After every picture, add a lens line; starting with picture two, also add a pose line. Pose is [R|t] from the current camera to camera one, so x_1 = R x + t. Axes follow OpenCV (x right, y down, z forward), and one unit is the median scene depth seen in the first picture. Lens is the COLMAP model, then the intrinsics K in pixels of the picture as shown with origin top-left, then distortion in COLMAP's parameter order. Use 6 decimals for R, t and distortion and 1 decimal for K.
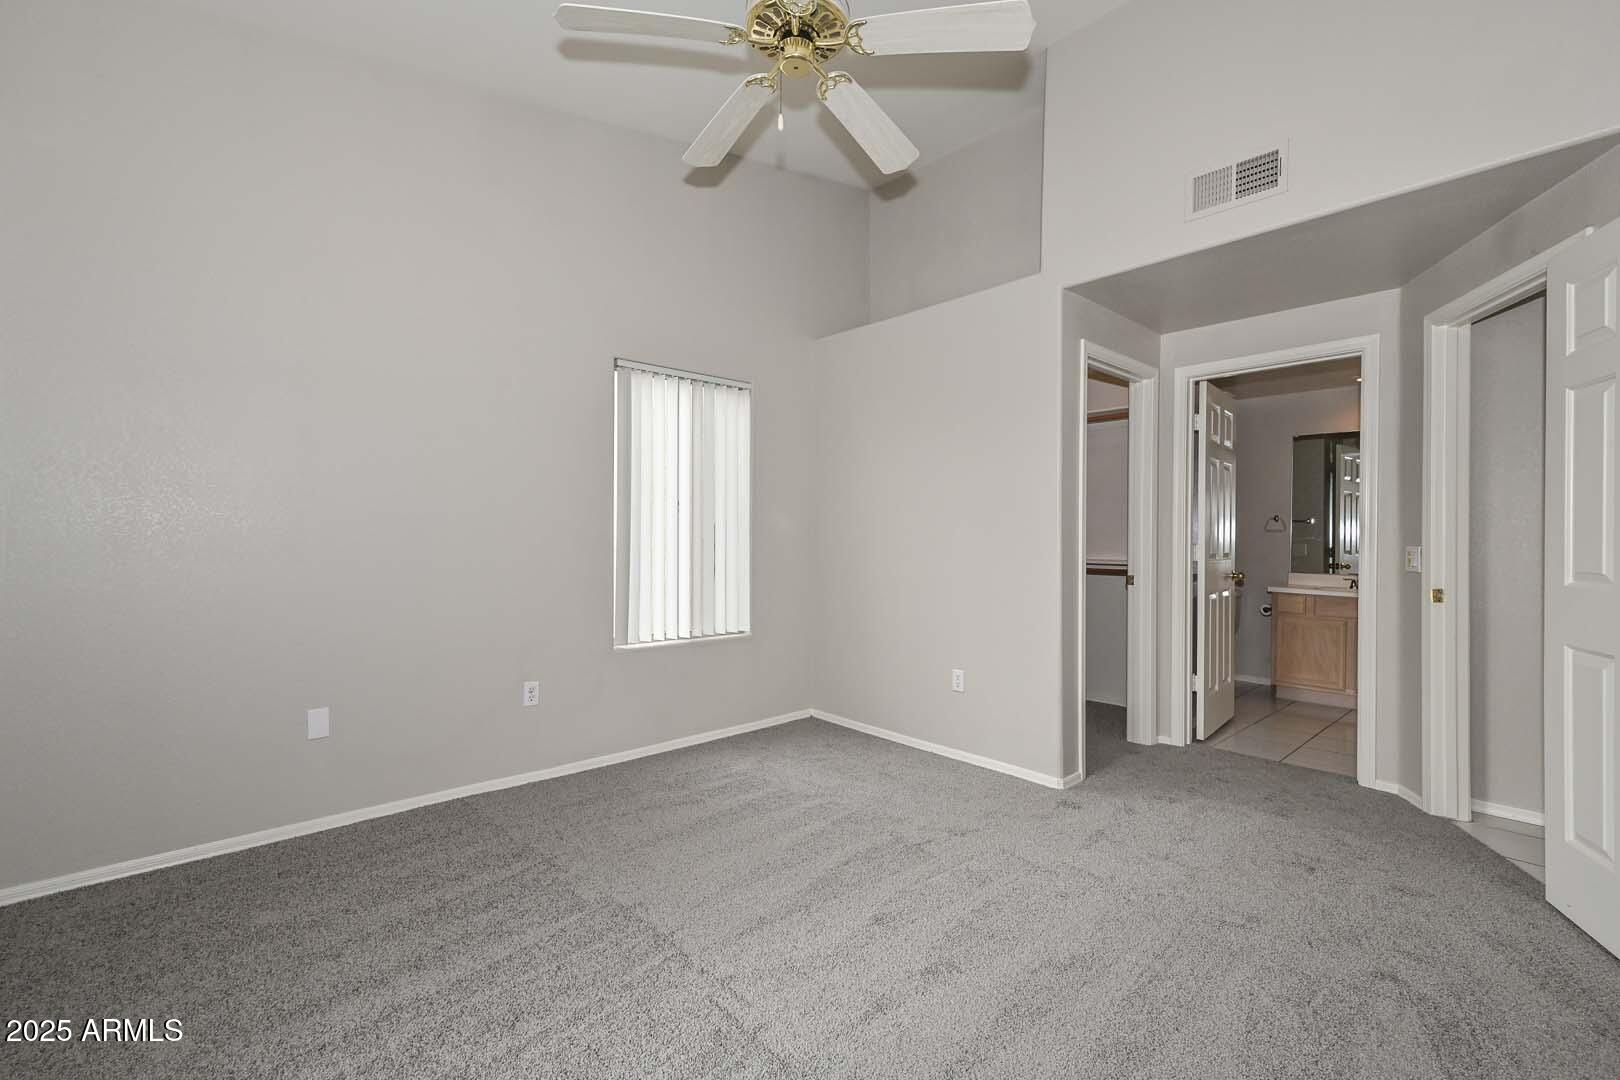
lens RADIAL K [[694.1, 0, 810.0], [0, 694.1, 540.0], [0, 0, 1]] dist [0.003215, -0.000040]
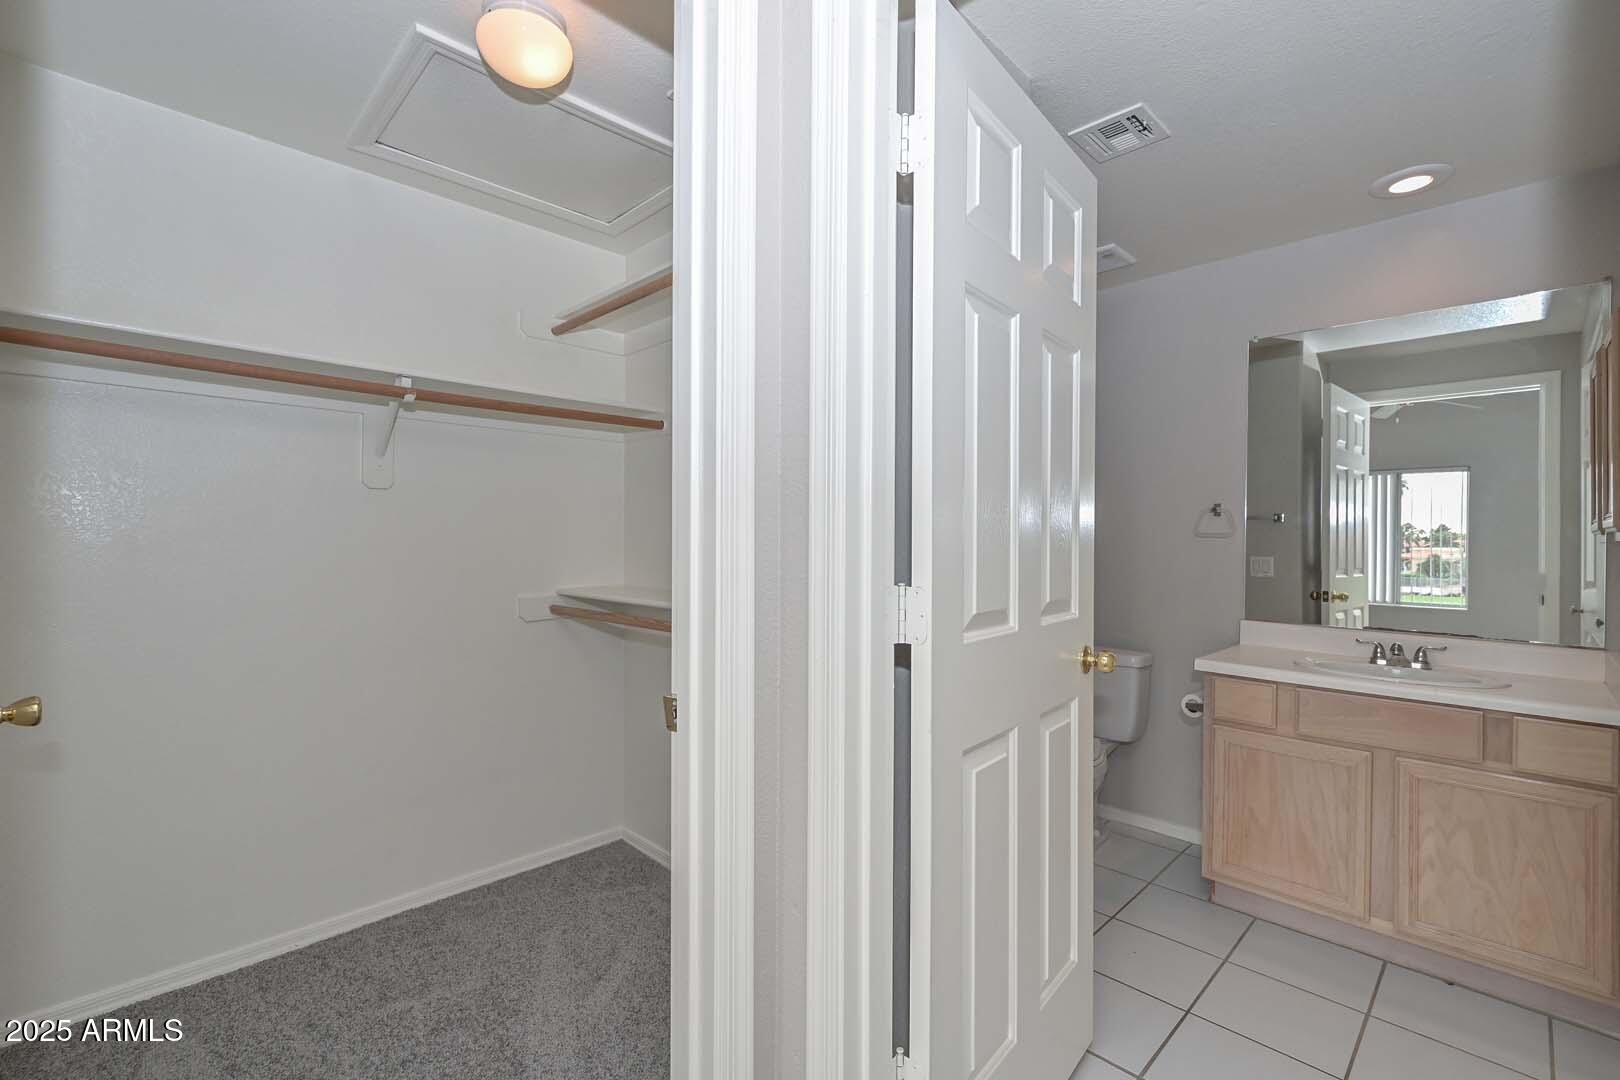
lens RADIAL K [[694.1, 0, 810.0], [0, 694.1, 540.0], [0, 0, 1]] dist [0.003215, -0.000040]
pose [[0.999062, 0.001337, 0.043282, 0.396951], [-0.001088, 0.999983, -0.005781, -0.007728], [-0.043289, 0.005728, 0.999046, 0.569372]]
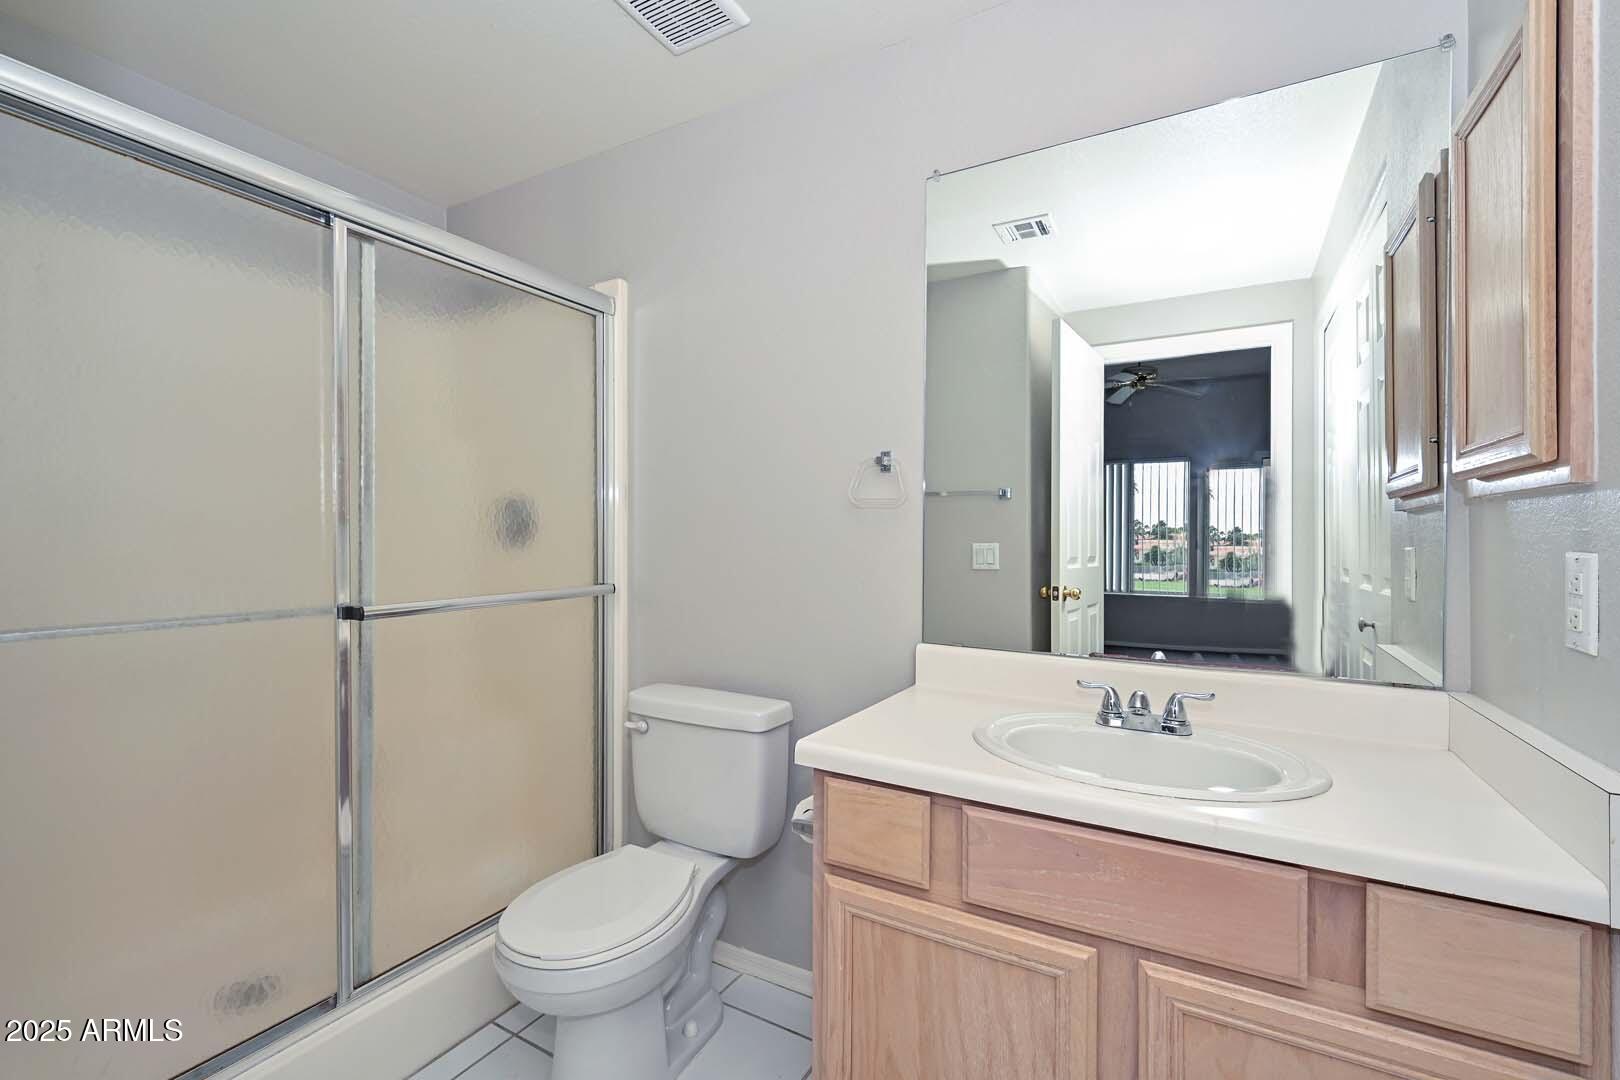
lens RADIAL K [[694.1, 0, 810.0], [0, 694.1, 540.0], [0, 0, 1]] dist [0.003215, -0.000040]
pose [[0.951268, -0.006418, 0.308299, 0.604991], [0.006903, 0.999976, -0.000483, 0.002126], [-0.308288, 0.002587, 0.951289, 0.799592]]
